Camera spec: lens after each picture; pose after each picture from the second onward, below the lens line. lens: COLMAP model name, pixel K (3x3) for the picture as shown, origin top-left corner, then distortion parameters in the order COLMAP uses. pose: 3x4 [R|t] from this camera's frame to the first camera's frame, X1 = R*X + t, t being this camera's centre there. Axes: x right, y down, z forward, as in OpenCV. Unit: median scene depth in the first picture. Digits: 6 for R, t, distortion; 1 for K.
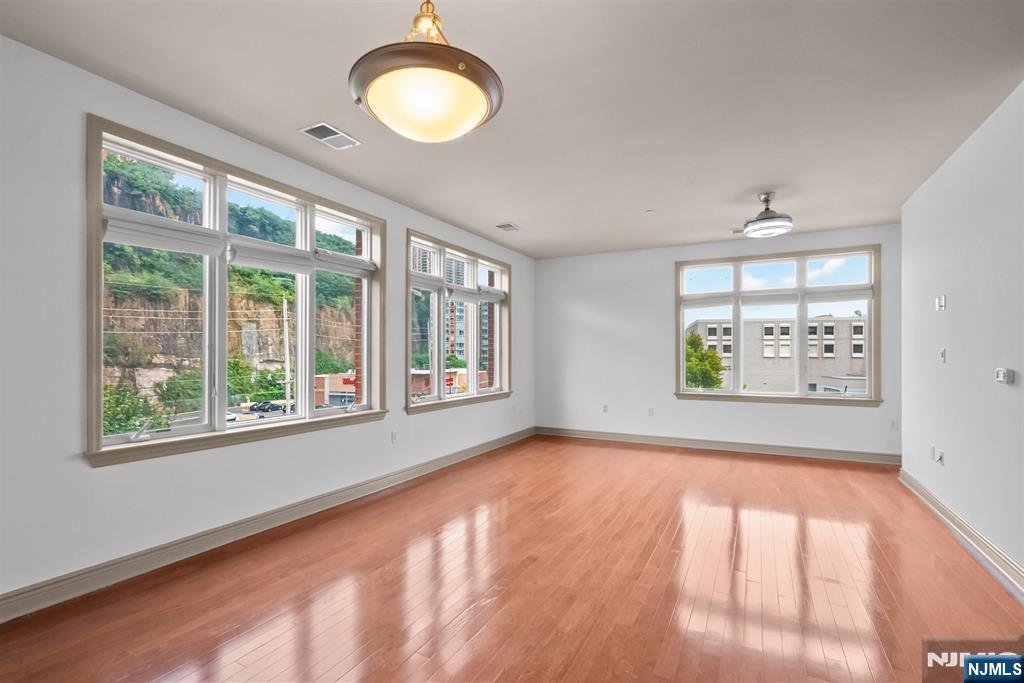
lens RADIAL K [[487.3, 0, 517.4], [0, 487.3, 350.2], [0, 0, 1]] dist [-0.009349, 0.003117]
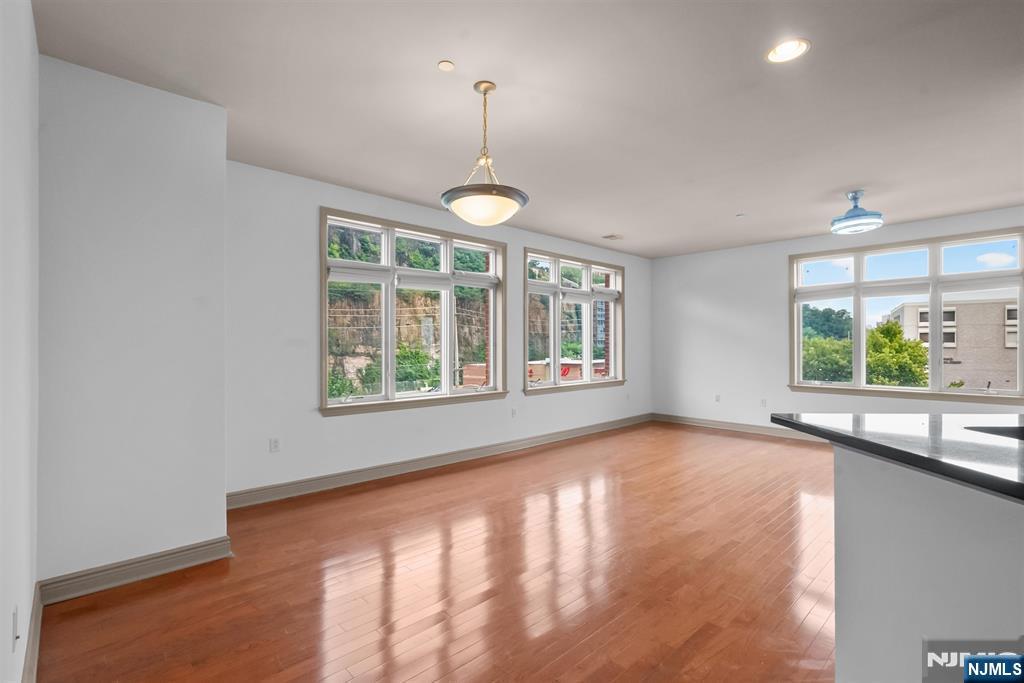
lens RADIAL K [[487.3, 0, 511.5], [0, 487.3, 341.5], [0, 0, 1]] dist [-0.009349, 0.003117]
pose [[0.944238, -0.003563, -0.329245, 0.134132], [0.004313, 0.999990, 0.001546, -0.007967], [0.329236, -0.002880, 0.944243, -0.171504]]
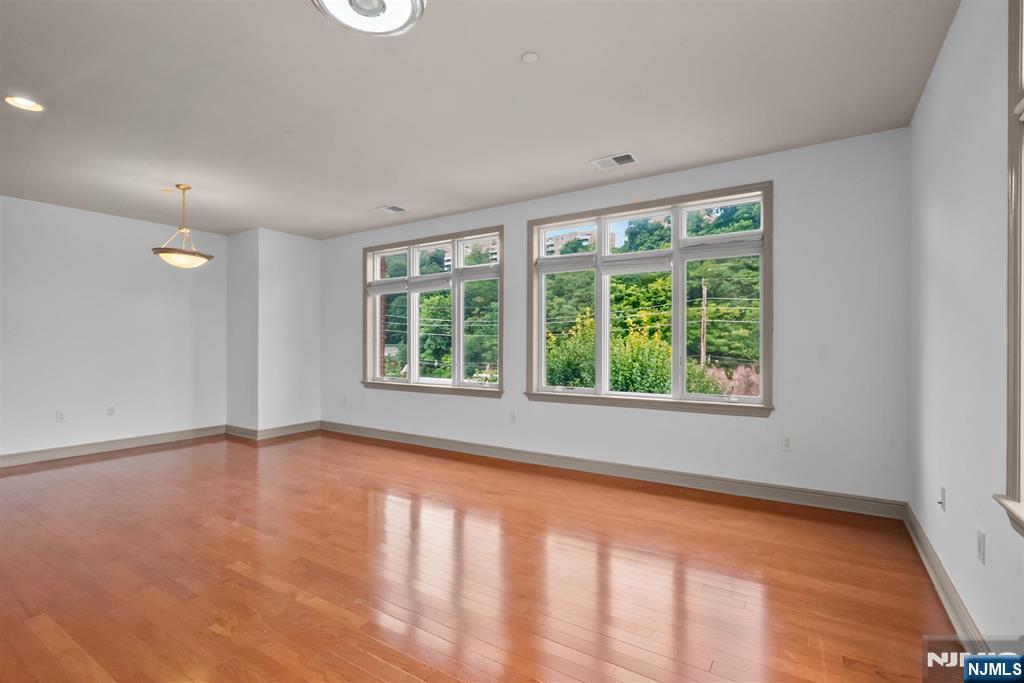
lens RADIAL K [[487.3, 0, 502.6], [0, 487.3, 344.7], [0, 0, 1]] dist [-0.009349, 0.003117]
pose [[-0.135052, -0.002810, -0.990835, 0.700057], [0.011002, 0.999930, -0.004336, 0.016765], [0.990777, -0.011487, -0.135012, 0.940293]]
